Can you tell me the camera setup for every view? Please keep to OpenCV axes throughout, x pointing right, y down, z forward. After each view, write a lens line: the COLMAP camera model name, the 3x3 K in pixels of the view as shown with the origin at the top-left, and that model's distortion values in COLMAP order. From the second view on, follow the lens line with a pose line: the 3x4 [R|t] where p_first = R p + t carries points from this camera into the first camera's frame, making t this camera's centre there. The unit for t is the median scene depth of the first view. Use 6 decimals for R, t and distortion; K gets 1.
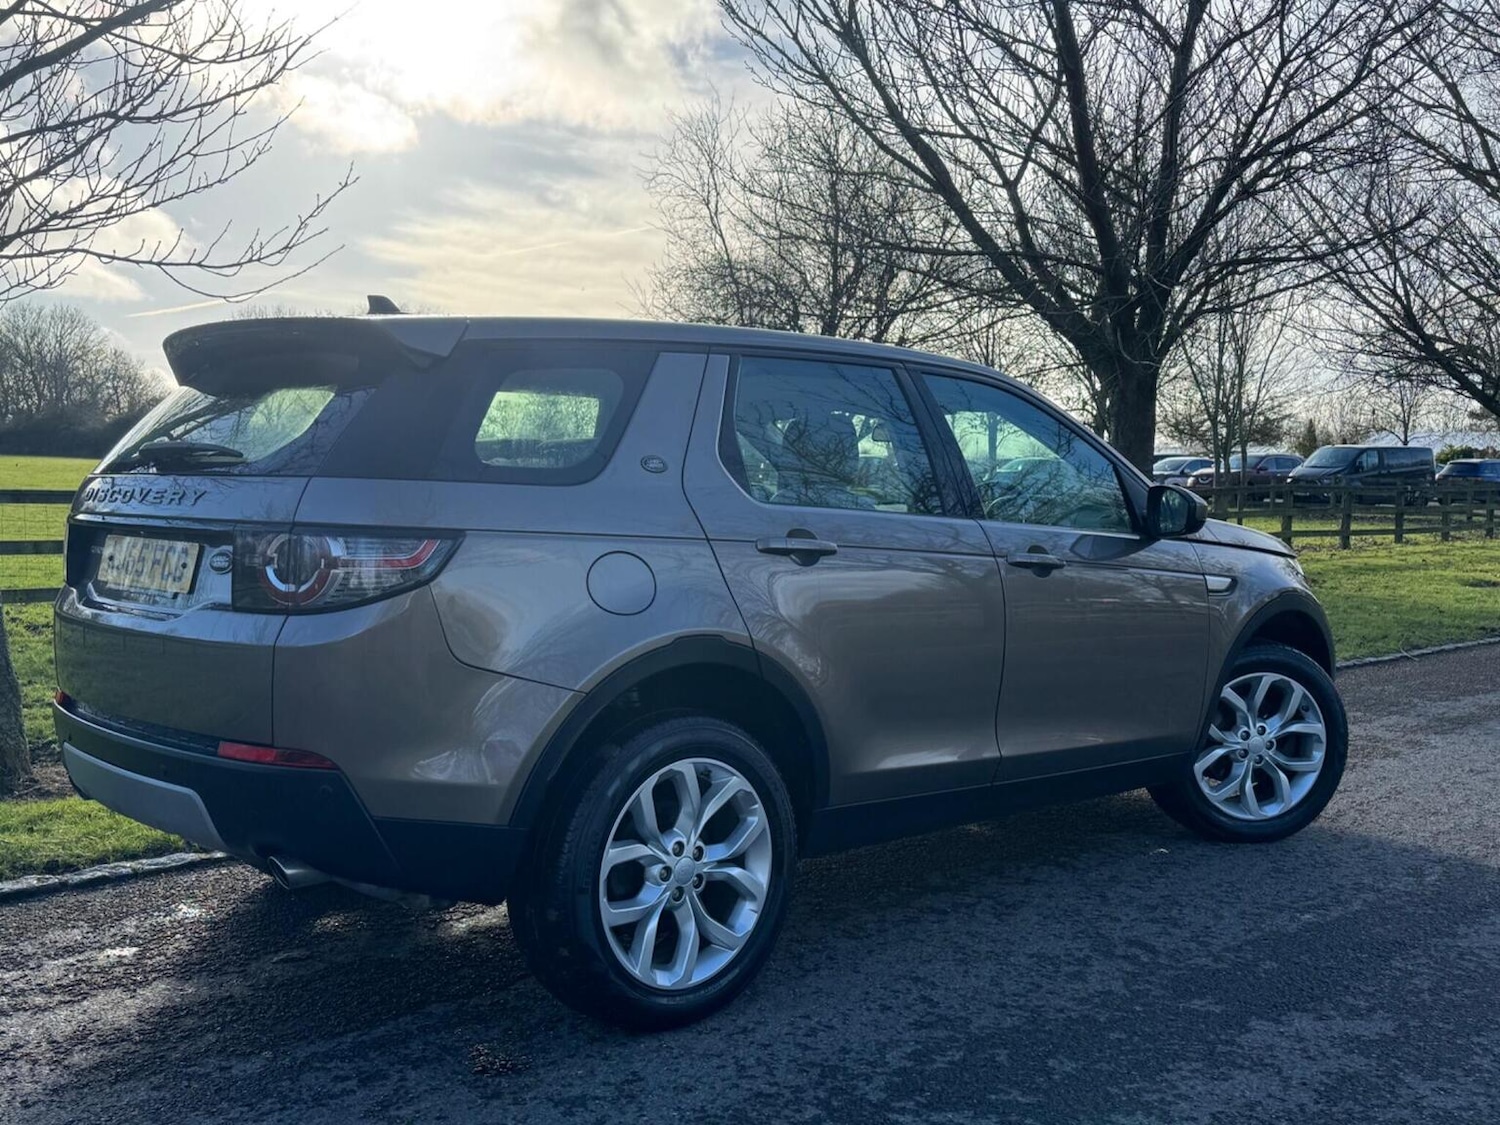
lens RADIAL K [[1456.3, 0, 745.7], [0, 1456.3, 563.8], [0, 0, 1]] dist [0.175860, -0.356802]
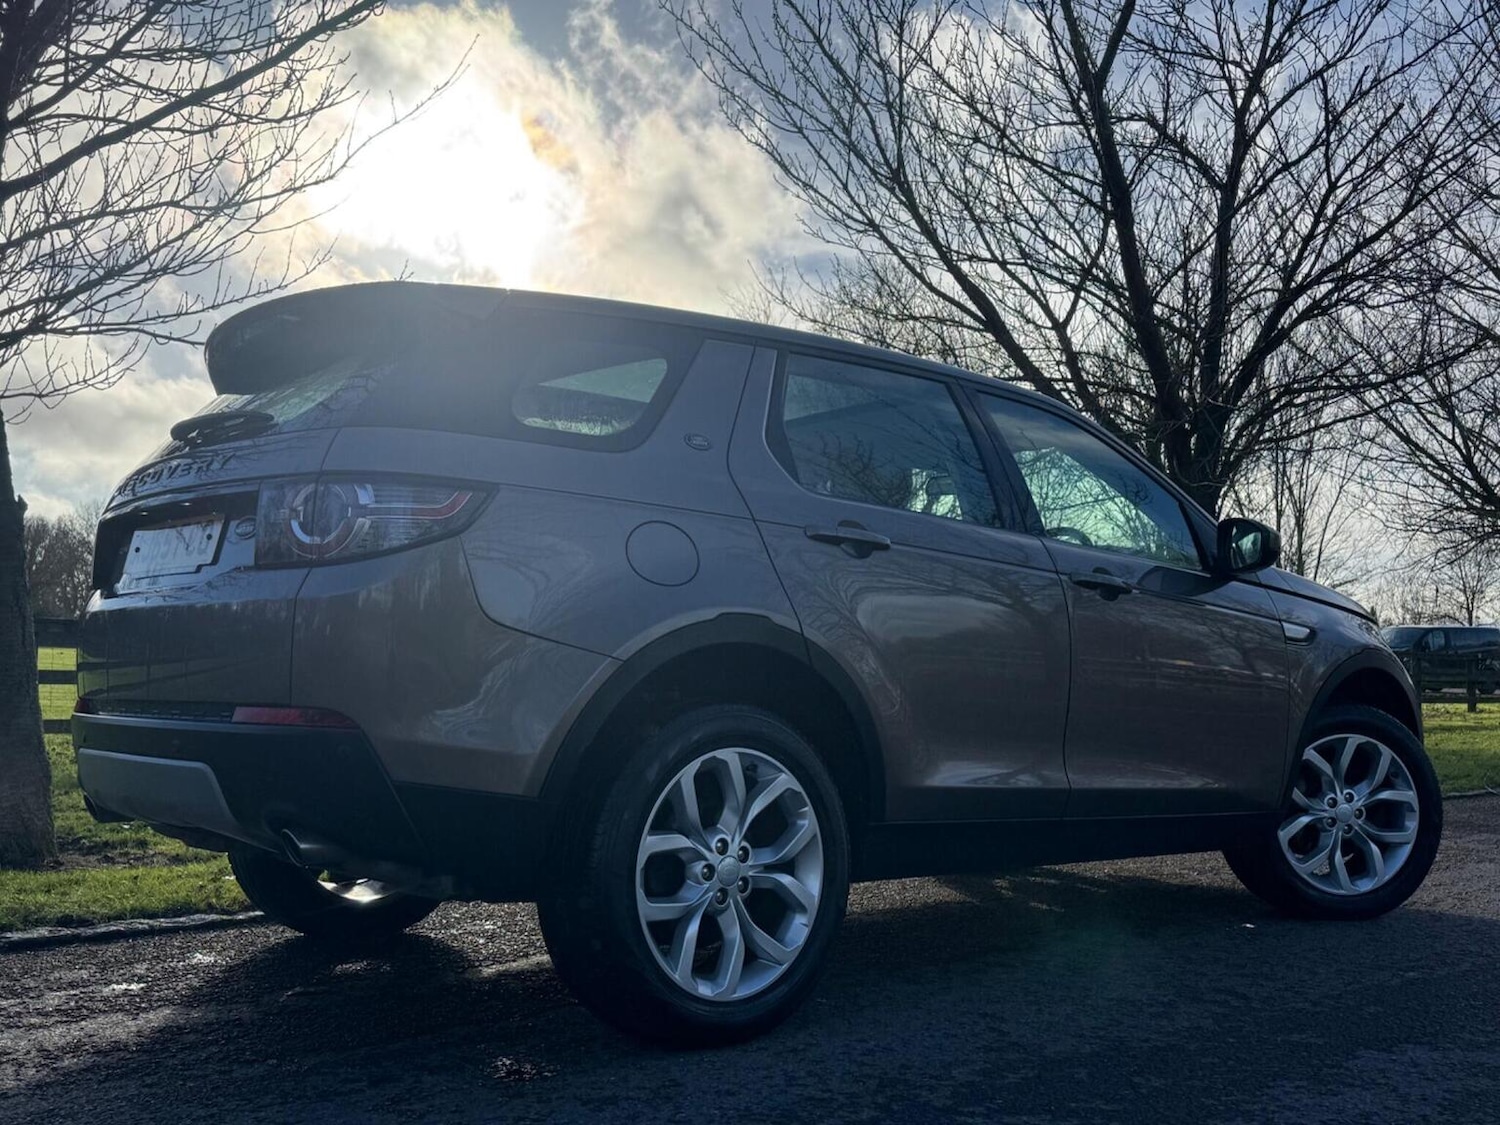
lens RADIAL K [[1460.8, 0, 752.8], [0, 1460.8, 561.1], [0, 0, 1]] dist [0.161139, -0.316775]
pose [[0.999489, -0.002818, -0.031837, 0.003194], [-0.001305, 0.991677, -0.128747, 0.127561], [0.031935, 0.128723, 0.991166, 0.055382]]
